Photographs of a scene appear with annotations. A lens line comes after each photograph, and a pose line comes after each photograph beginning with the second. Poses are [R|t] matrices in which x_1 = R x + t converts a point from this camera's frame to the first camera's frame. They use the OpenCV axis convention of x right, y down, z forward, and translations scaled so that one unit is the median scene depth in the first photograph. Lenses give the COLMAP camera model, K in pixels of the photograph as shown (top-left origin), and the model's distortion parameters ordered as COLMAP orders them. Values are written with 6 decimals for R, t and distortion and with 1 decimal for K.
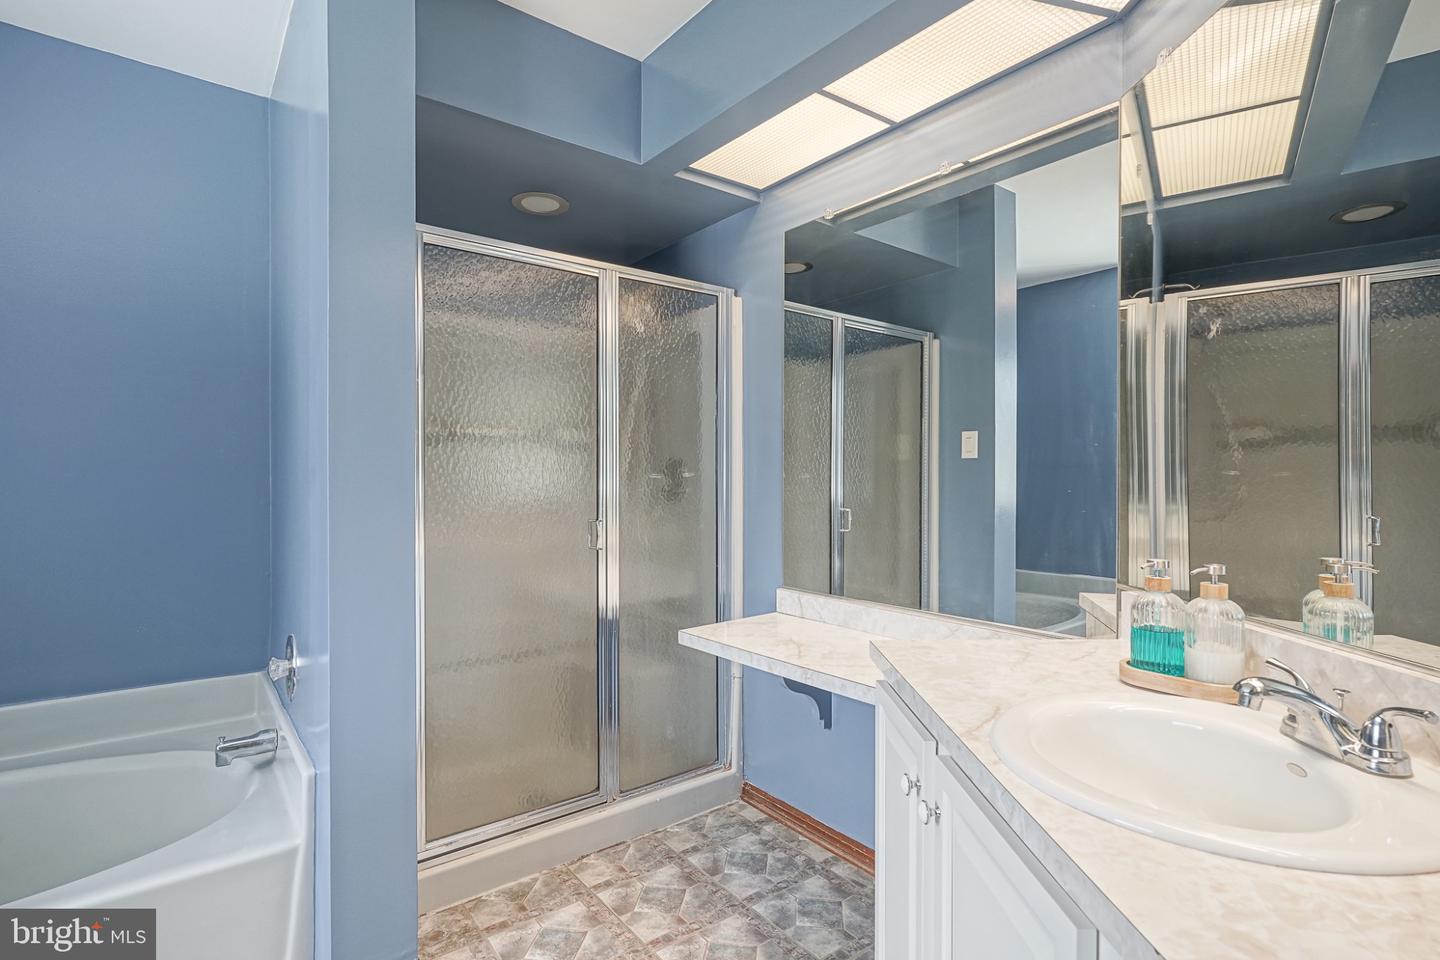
lens RADIAL K [[698.5, 0, 720.0], [0, 698.5, 480.0], [0, 0, 1]] dist [-0.003075, 0.000106]
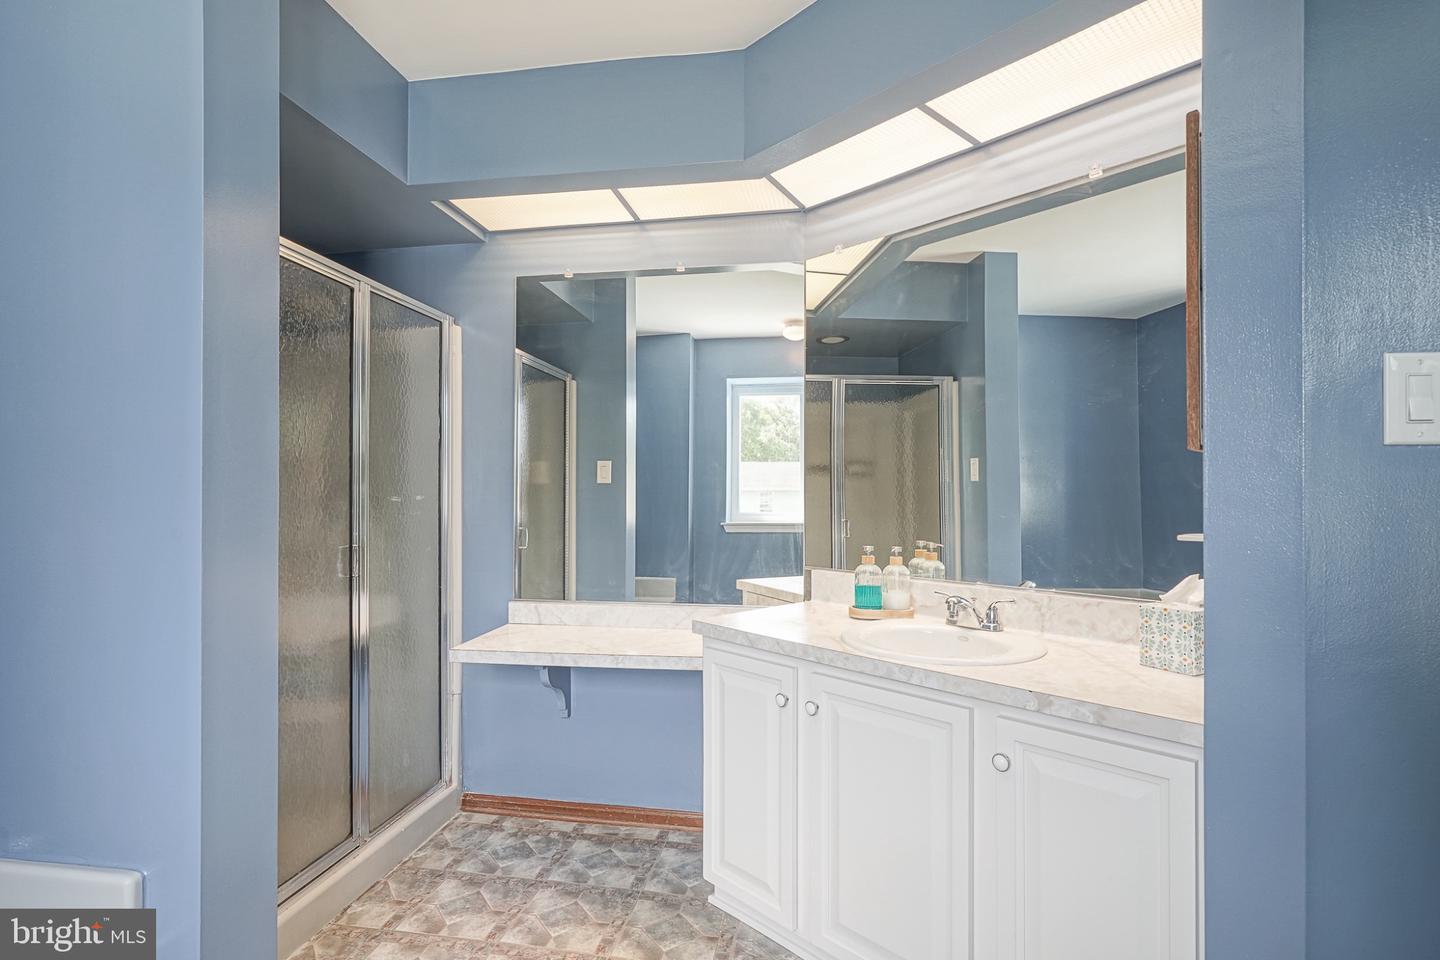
lens RADIAL K [[692.6, 0, 717.4], [0, 692.6, 490.6], [0, 0, 1]] dist [-0.003467, 0.002083]
pose [[0.737165, 0.005720, 0.675689, -0.450276], [0.003468, 0.999919, -0.012249, -0.003691], [-0.675704, 0.011373, 0.737085, -0.018121]]
